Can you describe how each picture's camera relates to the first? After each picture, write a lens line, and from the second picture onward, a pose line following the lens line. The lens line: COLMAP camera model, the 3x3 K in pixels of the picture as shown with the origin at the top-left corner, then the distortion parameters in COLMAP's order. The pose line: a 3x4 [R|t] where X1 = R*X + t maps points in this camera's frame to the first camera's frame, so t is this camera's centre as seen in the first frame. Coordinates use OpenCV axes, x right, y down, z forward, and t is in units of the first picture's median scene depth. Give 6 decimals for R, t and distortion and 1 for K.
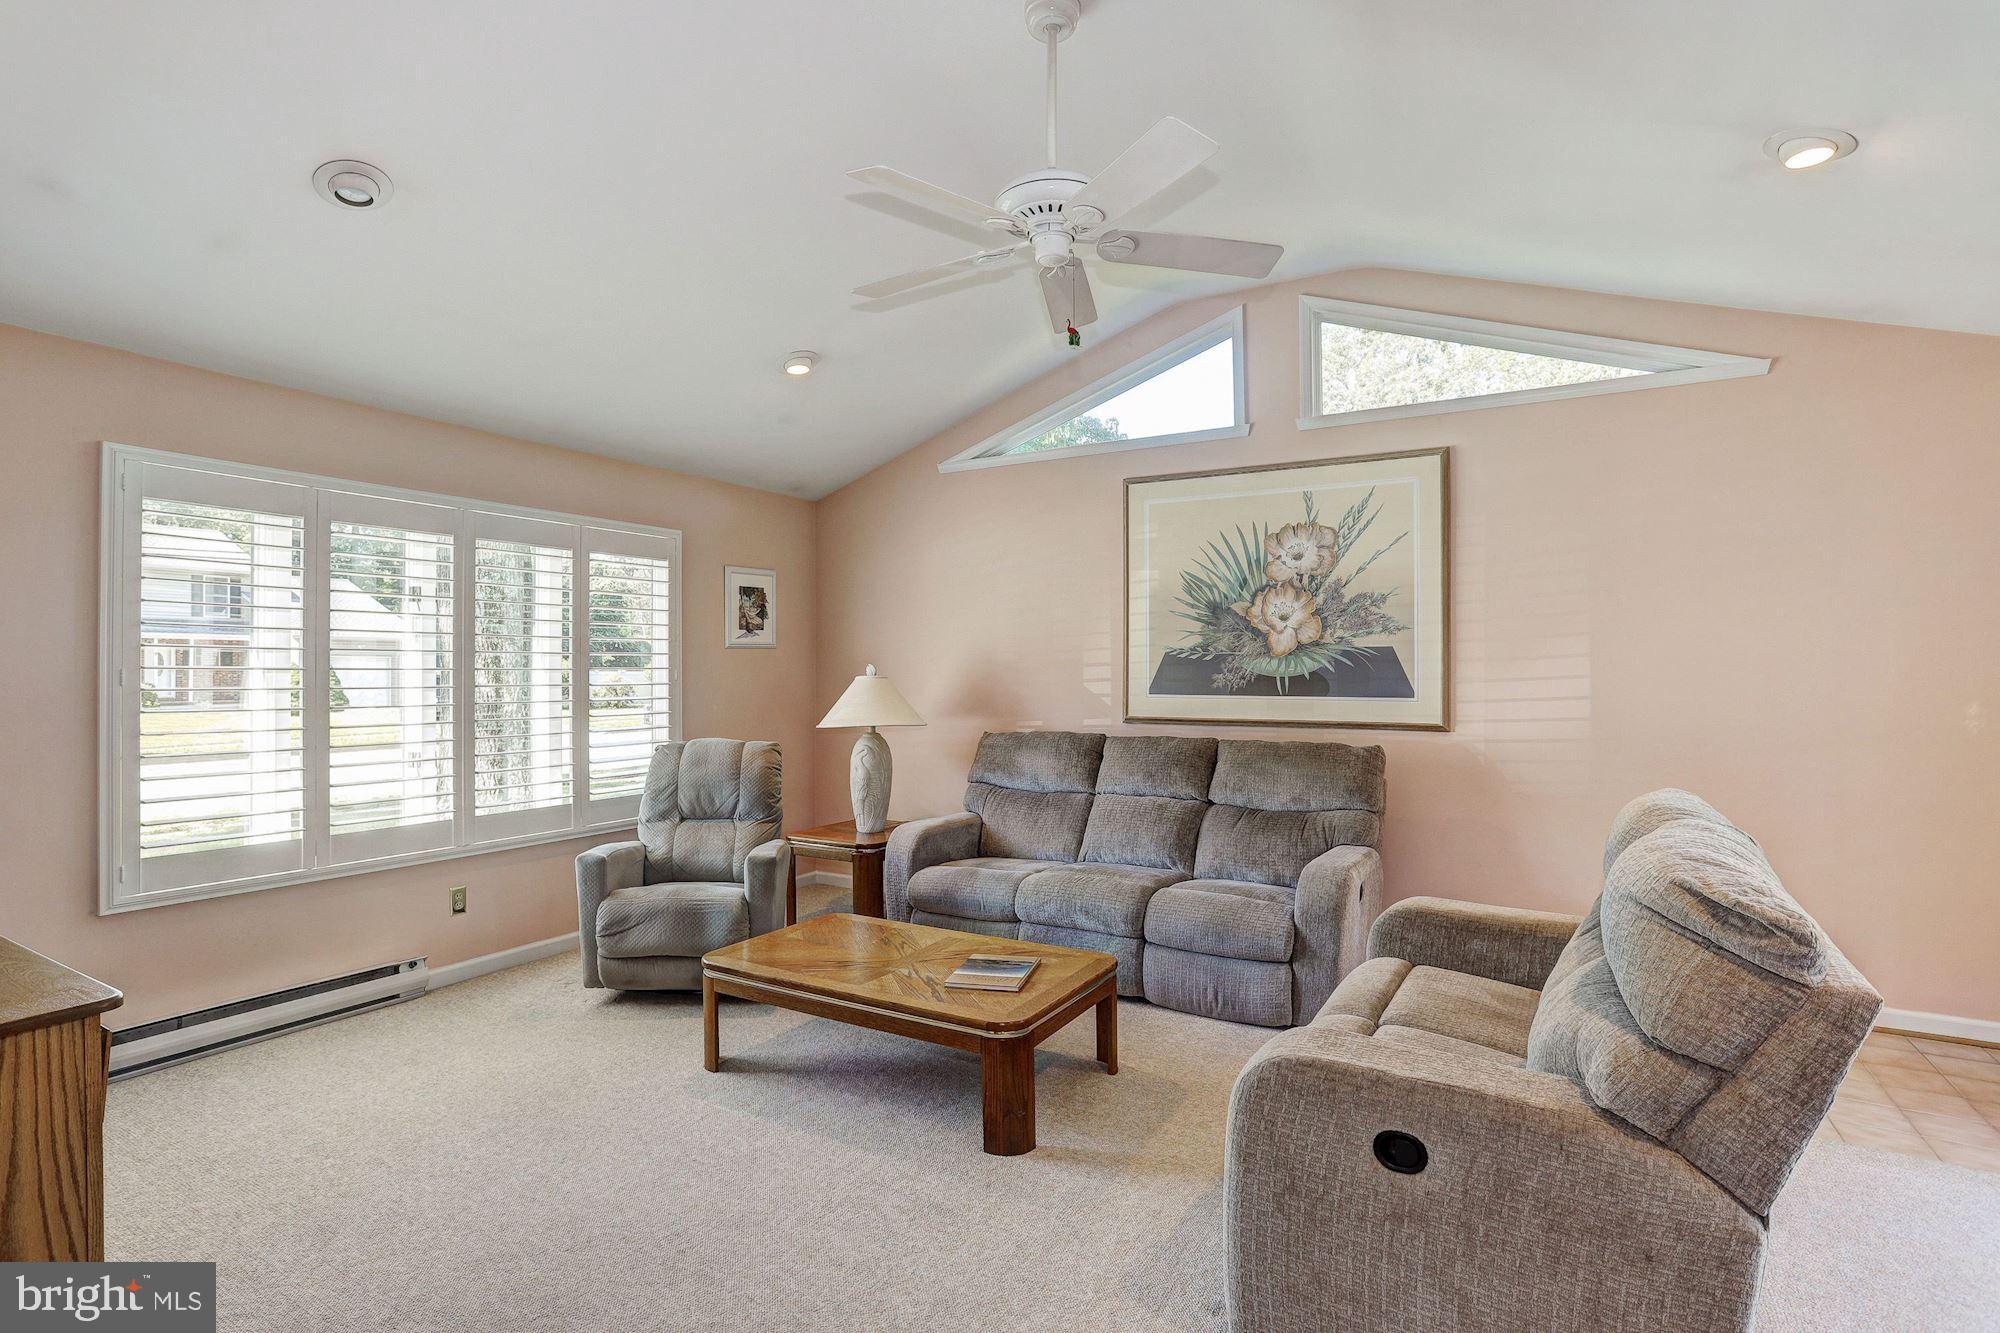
lens RADIAL K [[990.7, 0, 989.6], [0, 990.7, 661.0], [0, 0, 1]] dist [-0.045295, 0.023665]
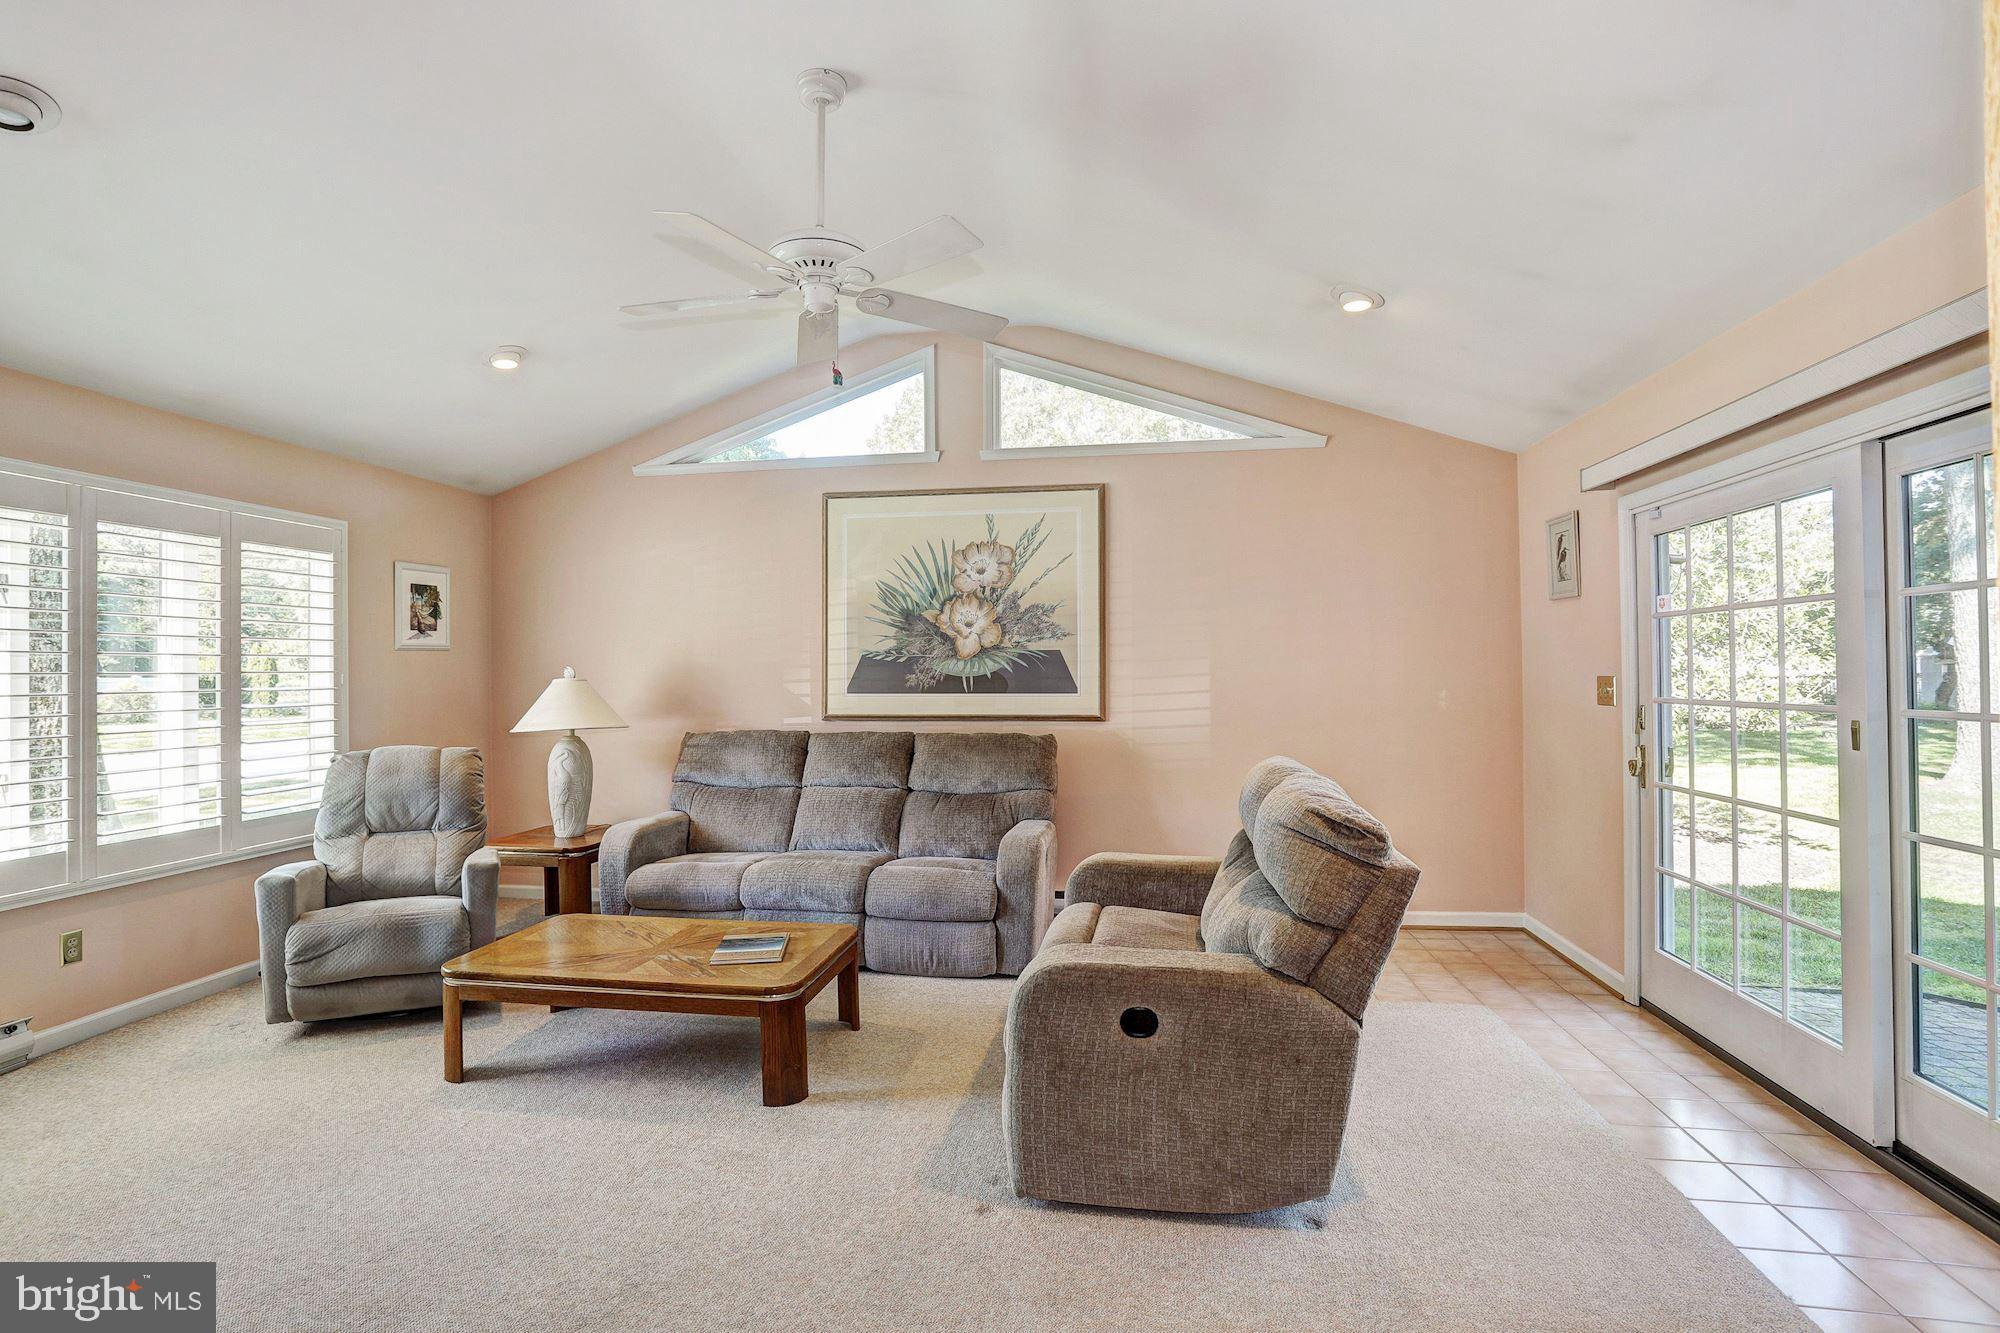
lens RADIAL K [[990.7, 0, 1004.0], [0, 990.7, 658.7], [0, 0, 1]] dist [-0.045295, 0.023665]
pose [[0.926227, -0.000054, 0.376965, -0.106989], [0.002029, 0.999986, -0.004843, 0.001175], [-0.376960, 0.005250, 0.926215, -0.080002]]
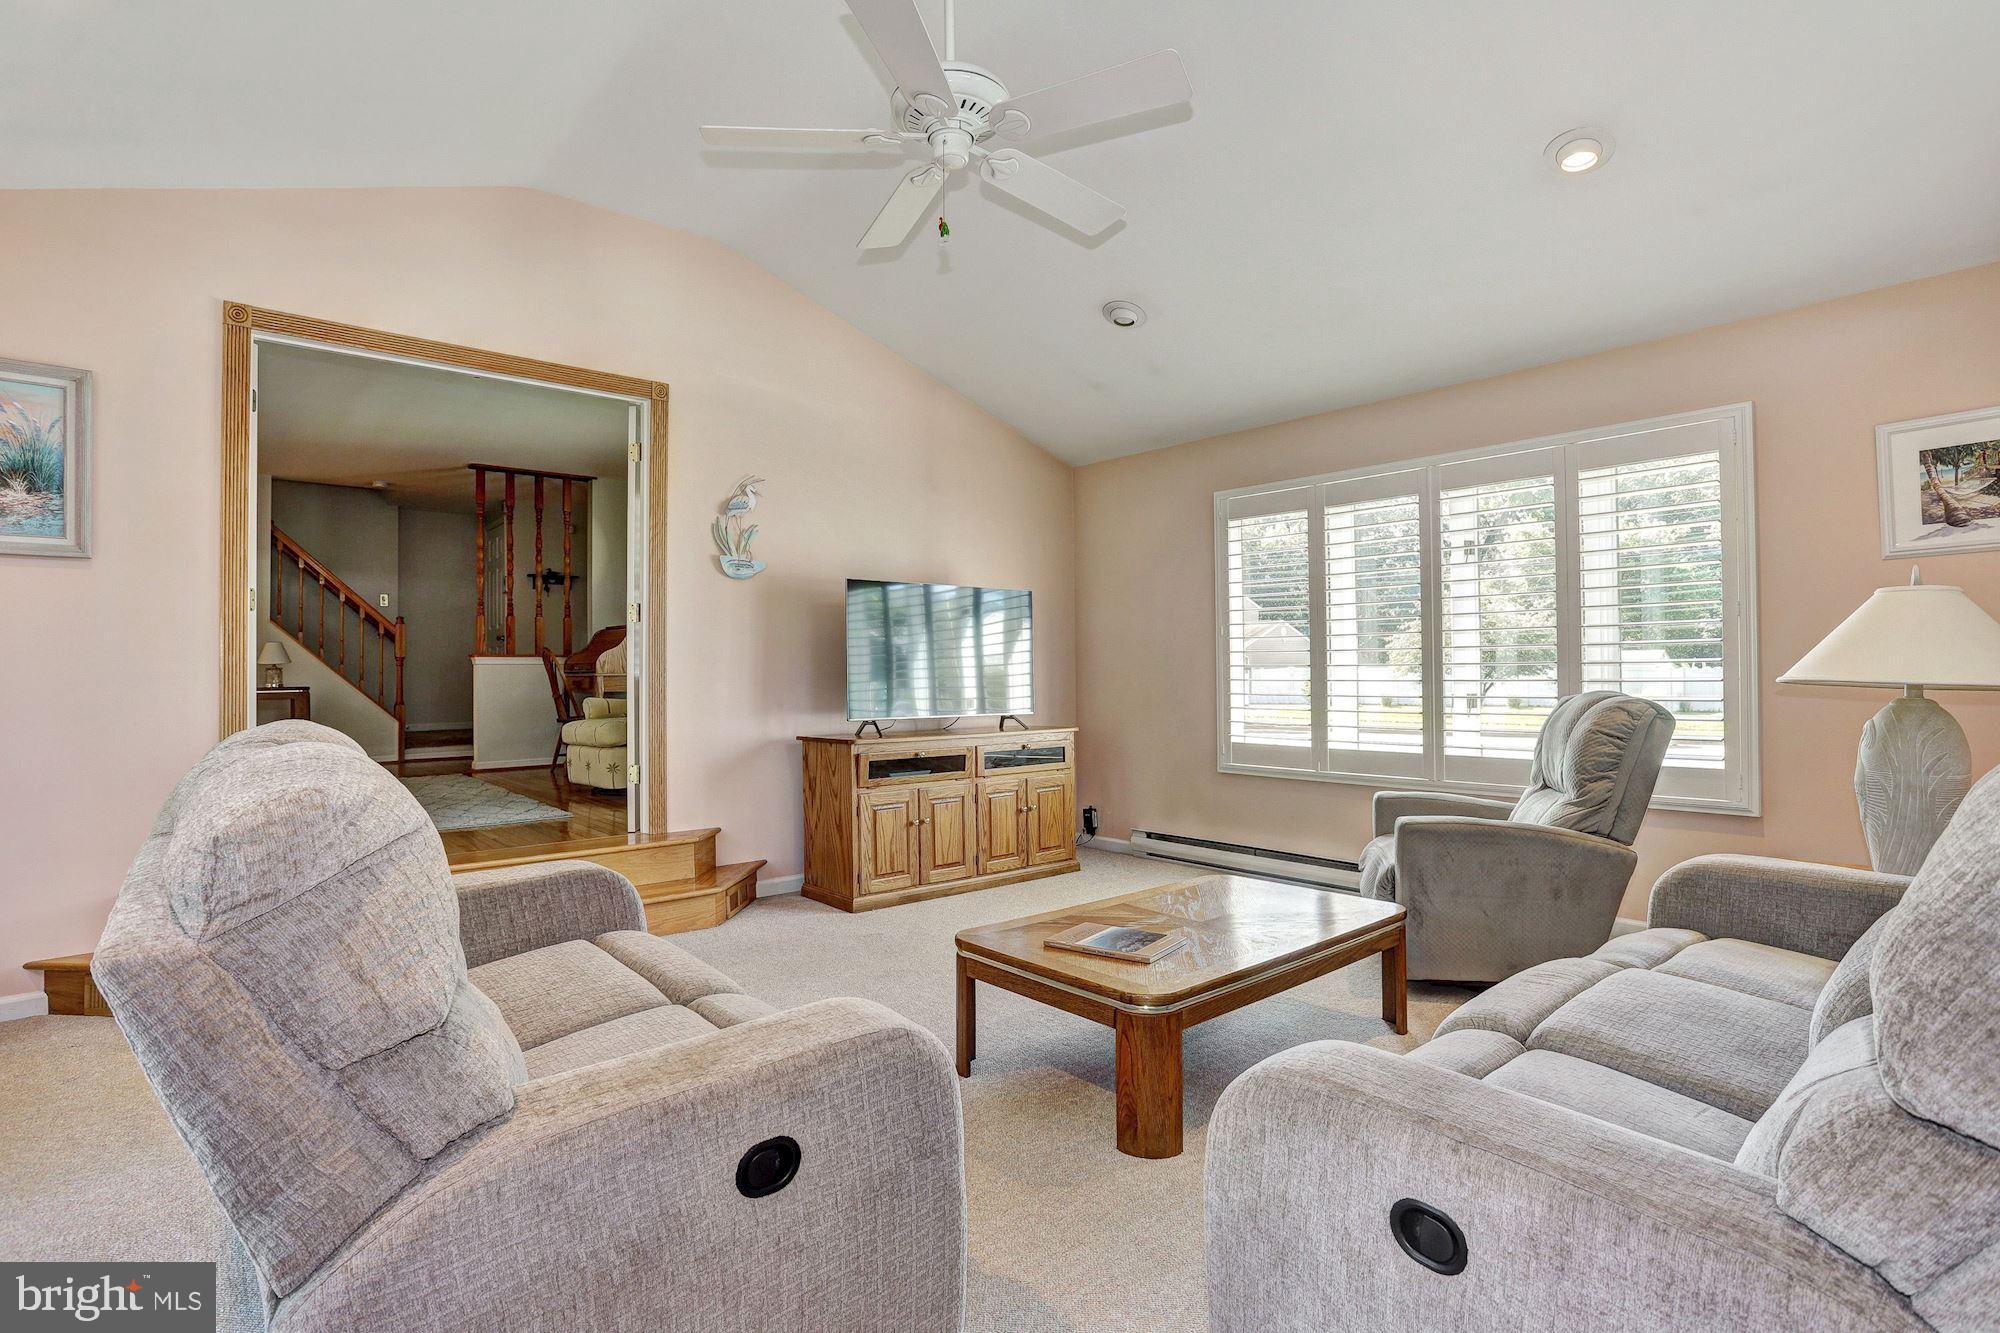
lens RADIAL K [[990.7, 0, 1000.5], [0, 990.7, 662.3], [0, 0, 1]] dist [-0.045295, 0.023665]
pose [[-0.321653, -0.006837, -0.946833, 0.605559], [0.017053, 0.999770, -0.013013, 0.062397], [0.946704, -0.020332, -0.321462, 0.857970]]
